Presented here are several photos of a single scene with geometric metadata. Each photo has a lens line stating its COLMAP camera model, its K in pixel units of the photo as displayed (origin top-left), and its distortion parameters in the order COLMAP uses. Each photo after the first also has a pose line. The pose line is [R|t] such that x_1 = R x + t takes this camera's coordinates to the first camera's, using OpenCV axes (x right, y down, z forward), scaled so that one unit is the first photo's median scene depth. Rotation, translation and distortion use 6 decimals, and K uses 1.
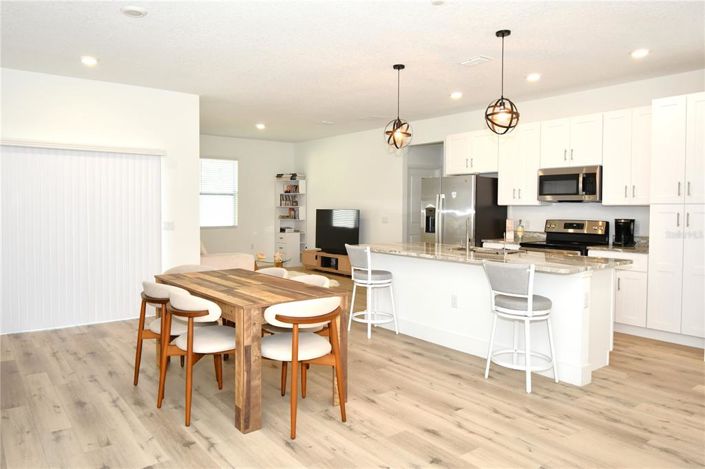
lens RADIAL K [[499.4, 0, 327.1], [0, 499.4, 220.7], [0, 0, 1]] dist [0.006537, -0.021766]
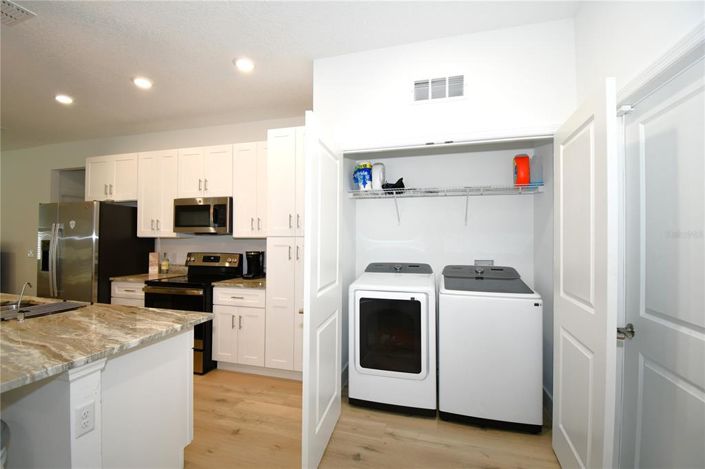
lens RADIAL K [[313.8, 0, 352.5], [0, 313.8, 234.5], [0, 0, 1]] dist [0.002439, -0.000724]
pose [[0.793527, 0.008853, 0.608471, 0.797401], [0.014283, 0.999348, -0.033167, -0.029815], [-0.608368, 0.035010, 0.792883, 0.812108]]
